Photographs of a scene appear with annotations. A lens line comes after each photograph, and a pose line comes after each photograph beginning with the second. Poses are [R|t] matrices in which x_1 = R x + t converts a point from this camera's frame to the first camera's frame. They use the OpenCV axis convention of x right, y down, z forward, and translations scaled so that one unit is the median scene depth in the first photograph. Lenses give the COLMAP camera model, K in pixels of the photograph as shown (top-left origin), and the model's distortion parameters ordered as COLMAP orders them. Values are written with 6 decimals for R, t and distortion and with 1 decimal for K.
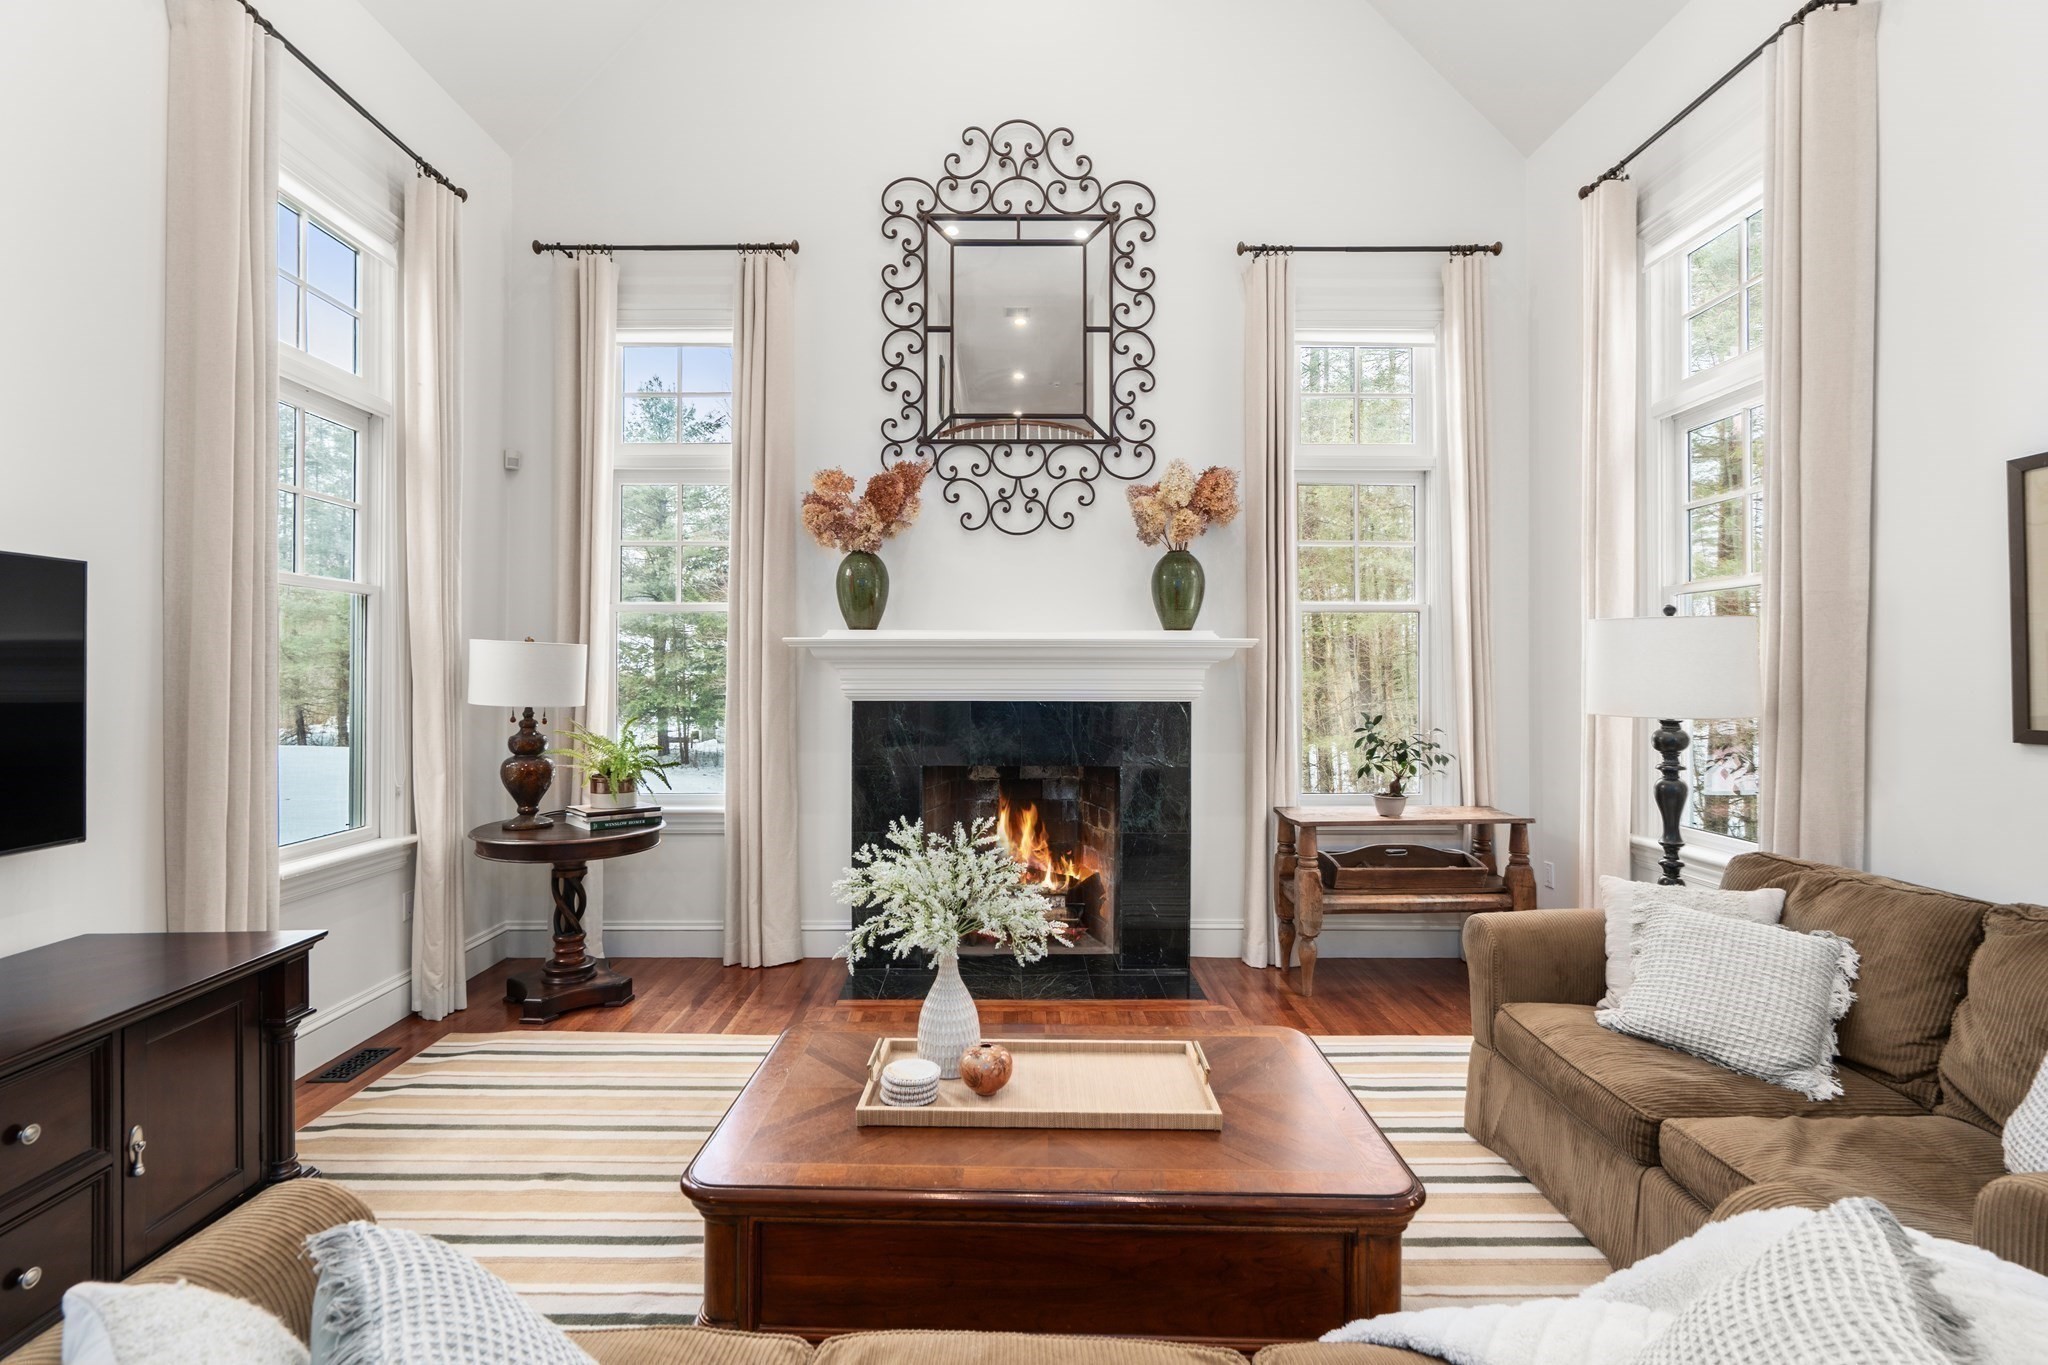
lens RADIAL K [[940.4, 0, 1006.8], [0, 940.4, 662.8], [0, 0, 1]] dist [0.000562, 0.000507]
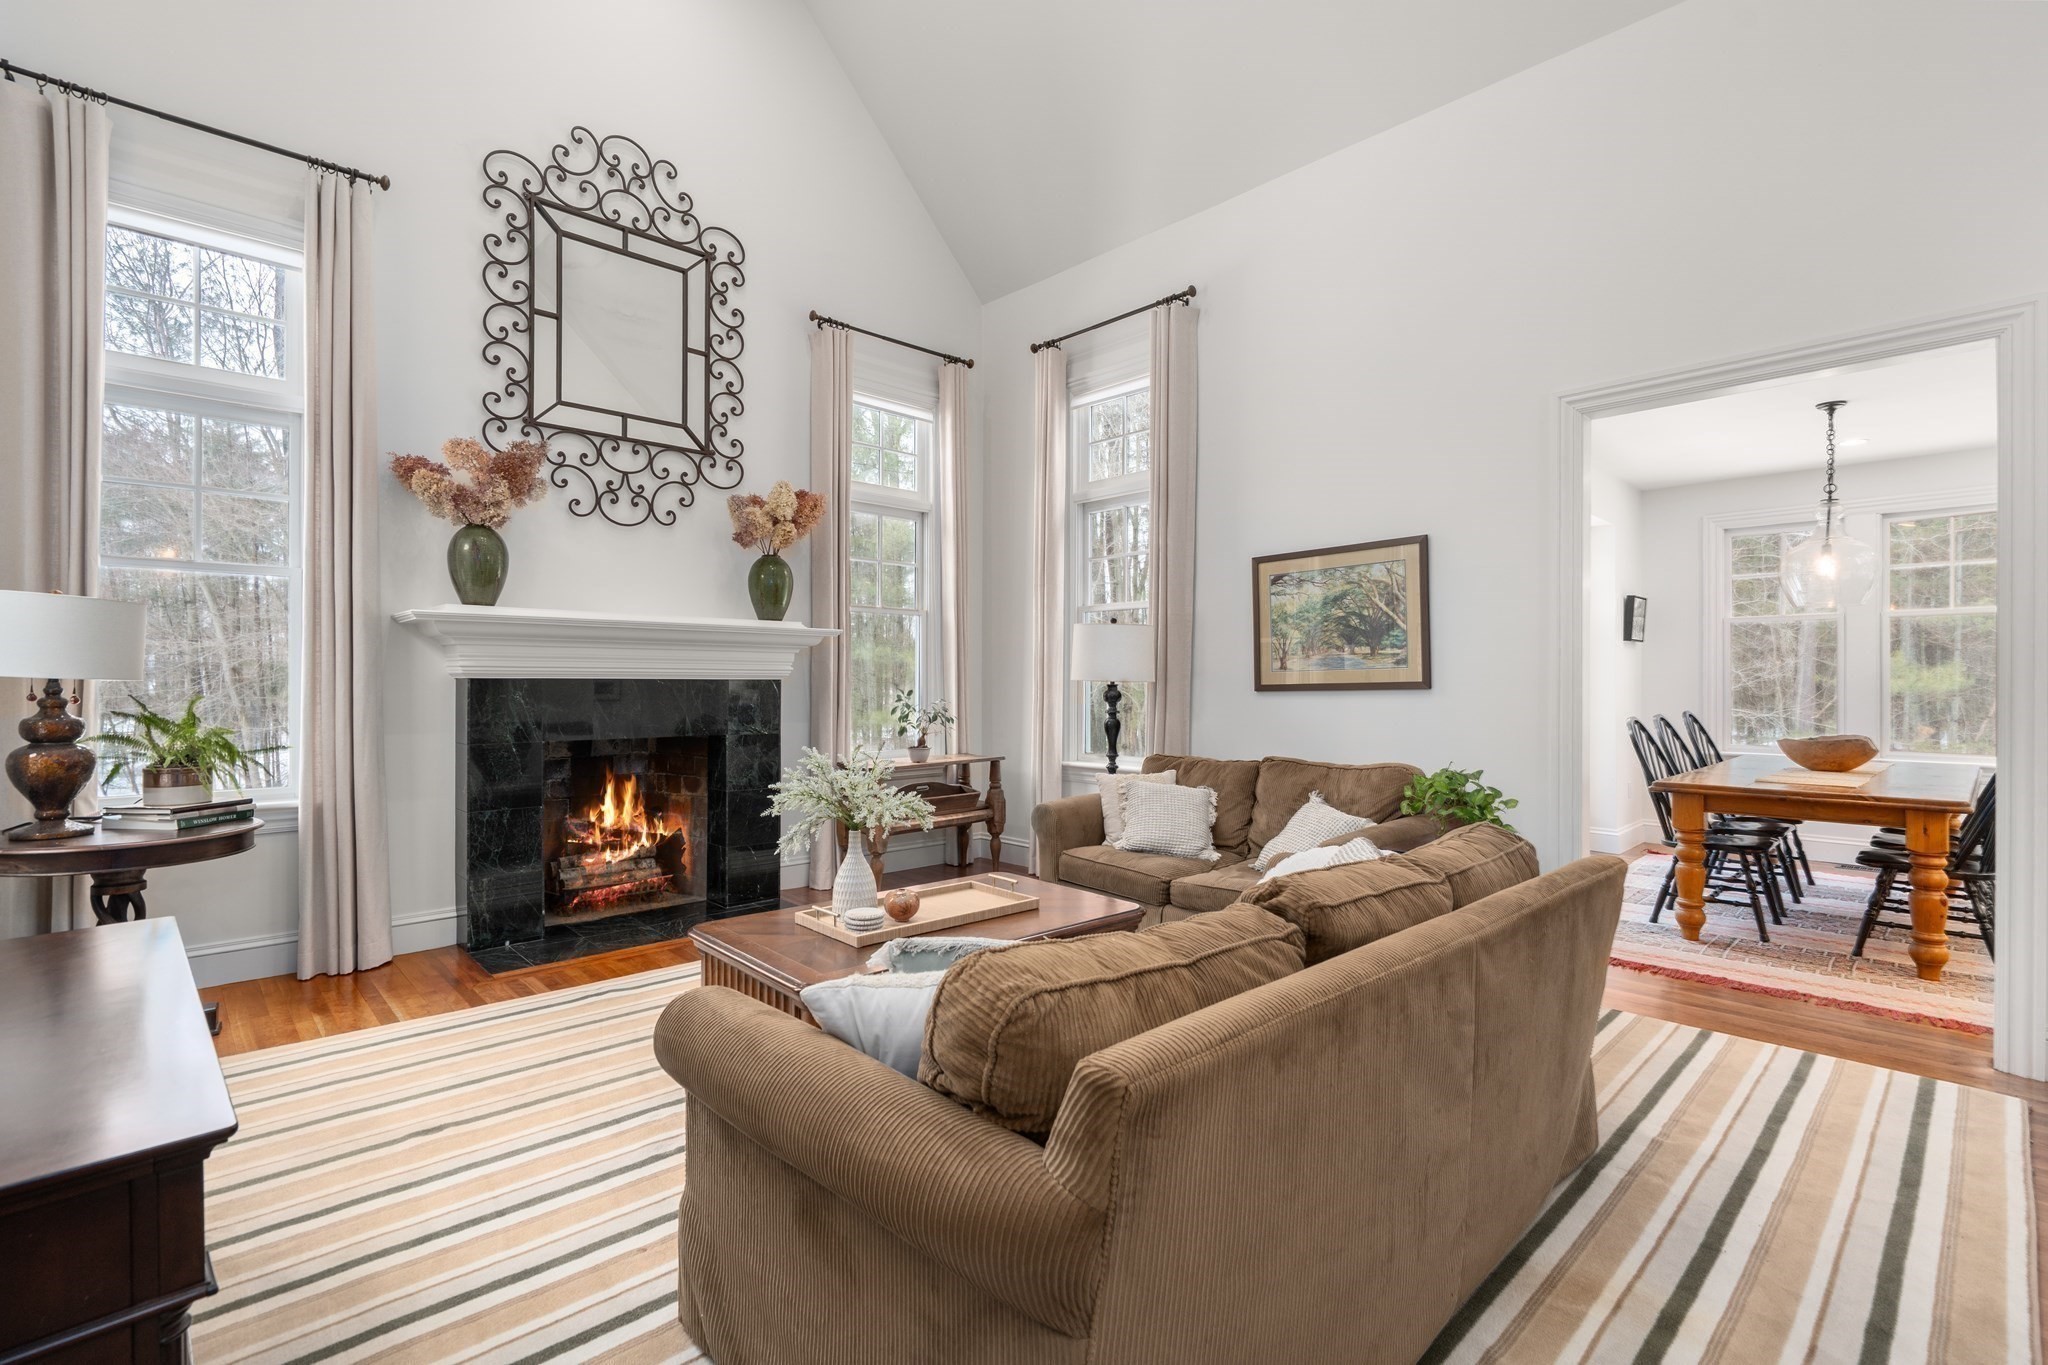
lens RADIAL K [[928.2, 0, 1001.2], [0, 928.2, 681.0], [0, 0, 1]] dist [0.000250, 0.000892]
pose [[0.736298, 0.000815, 0.676657, -0.390132], [-0.011448, 0.999871, 0.011252, 0.024897], [-0.676561, -0.016031, 0.736212, -0.077818]]
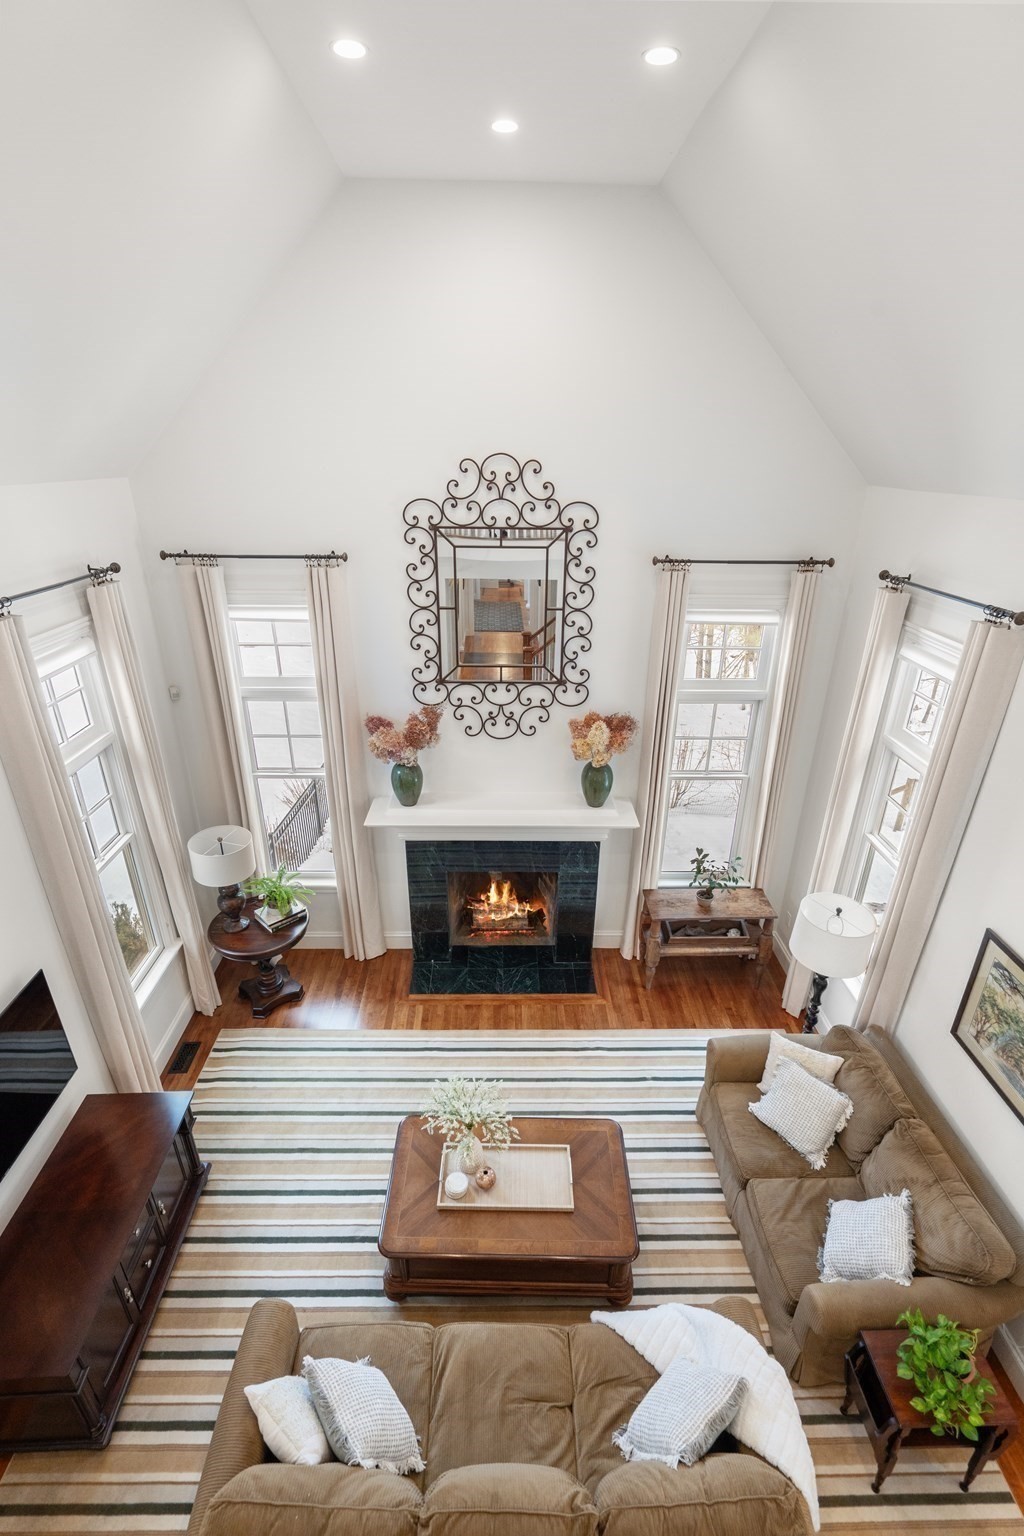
lens RADIAL K [[696.2, 0, 505.9], [0, 696.2, 775.4], [0, 0, 1]] dist [0.000250, 0.000892]
pose [[0.999938, -0.003045, 0.010690, 0.007501], [-0.001890, 0.901147, 0.433510, -0.595622], [-0.010953, -0.433503, 0.901085, -0.100284]]
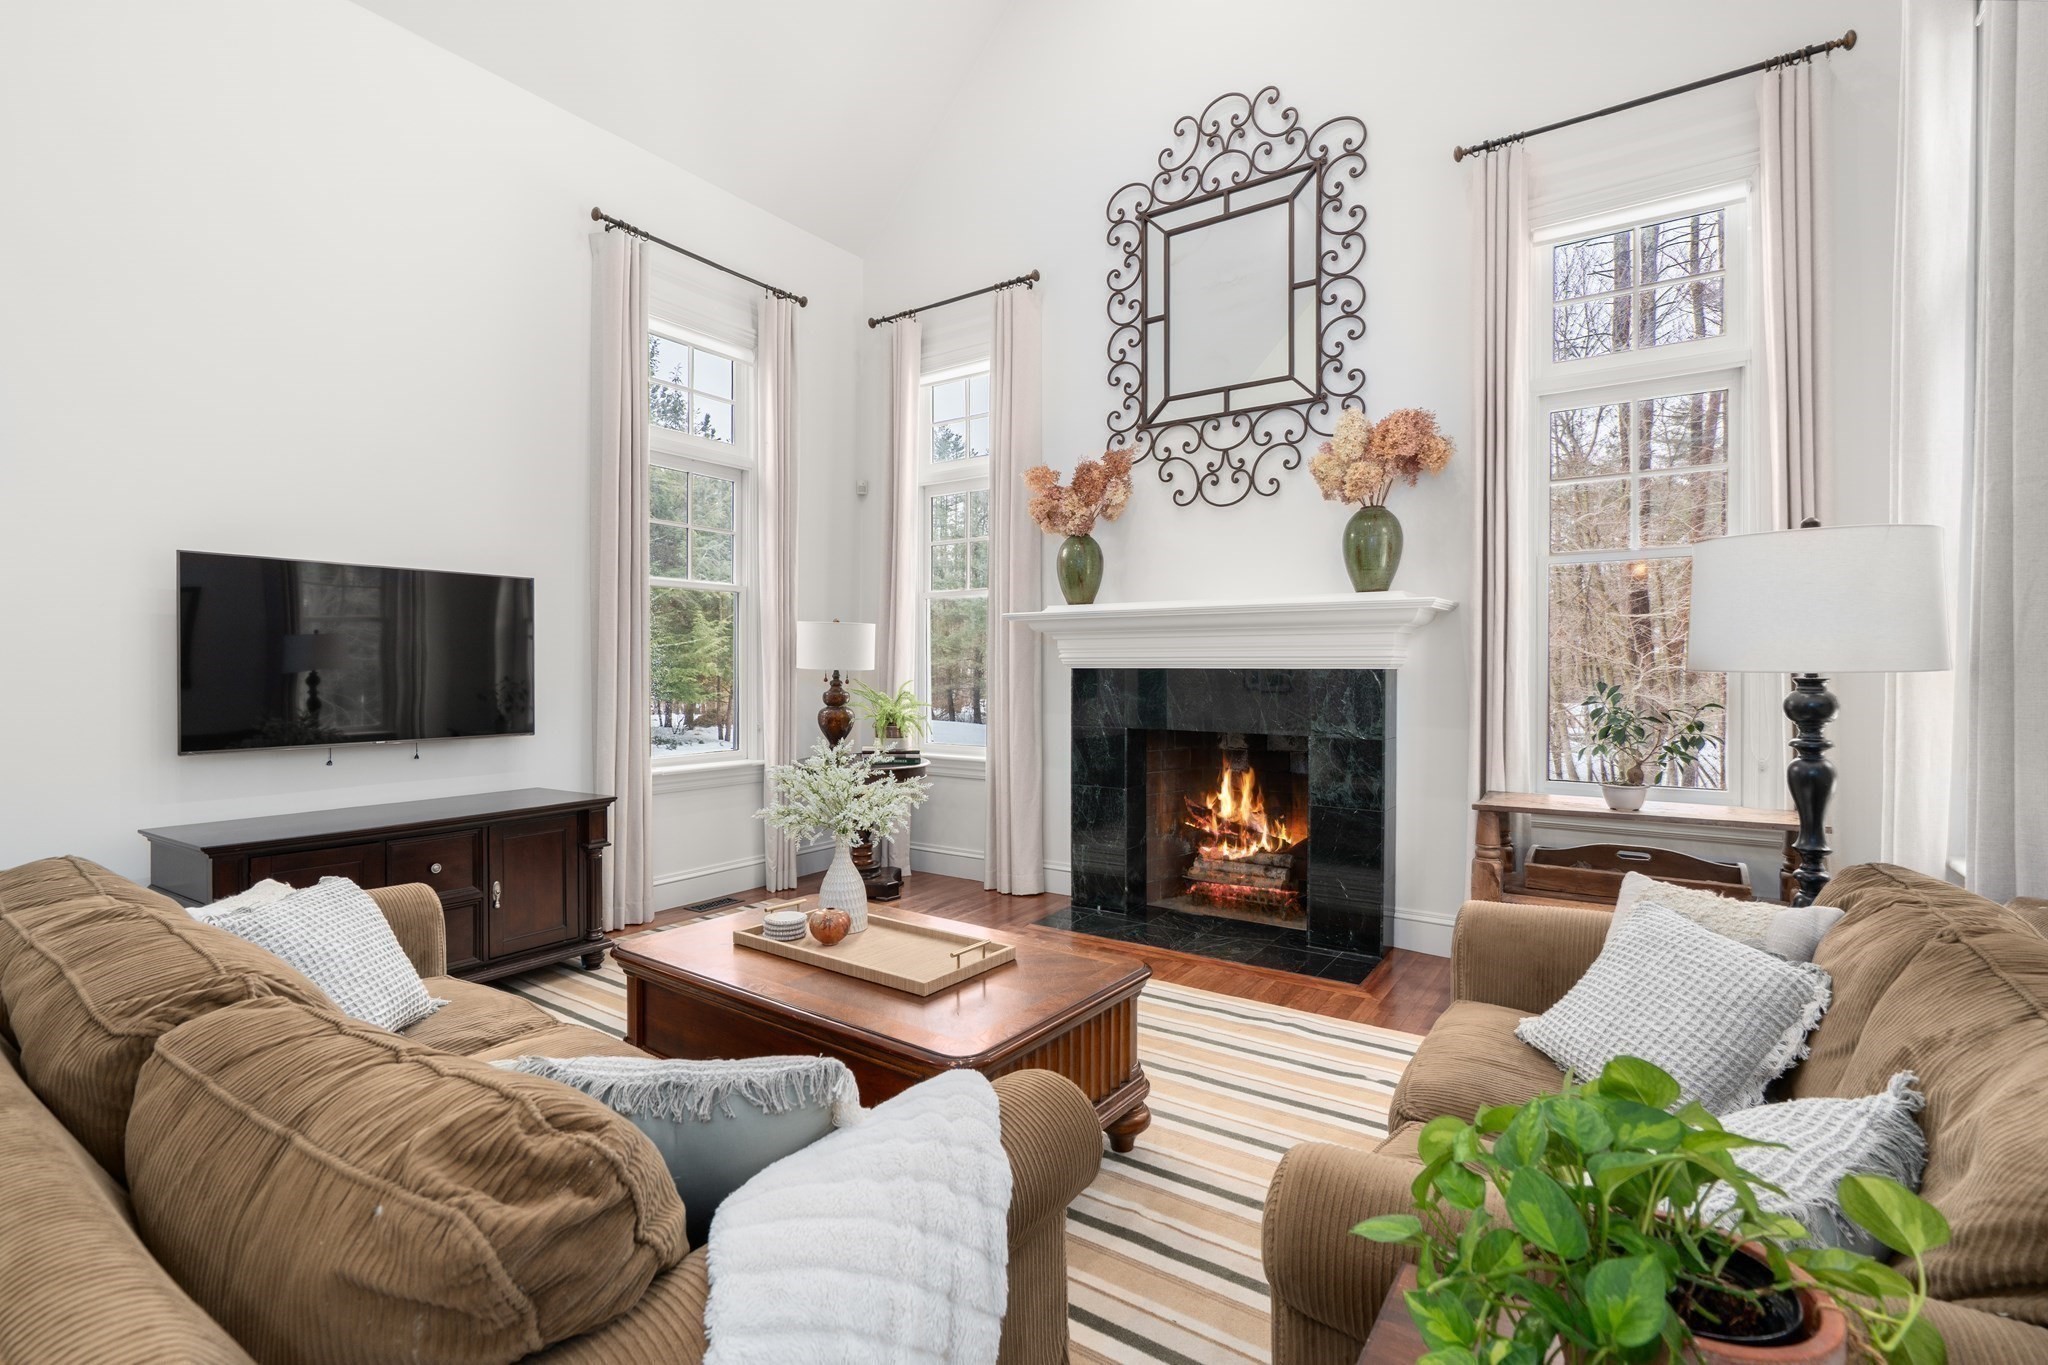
lens RADIAL K [[935.4, 0, 1005.4], [0, 935.4, 667.0], [0, 0, 1]] dist [-0.000913, 0.004194]
pose [[0.817836, -0.001008, -0.575450, 0.398406], [0.007141, 0.999939, 0.008397, 0.027363], [0.575407, -0.010977, 0.817794, 0.035671]]
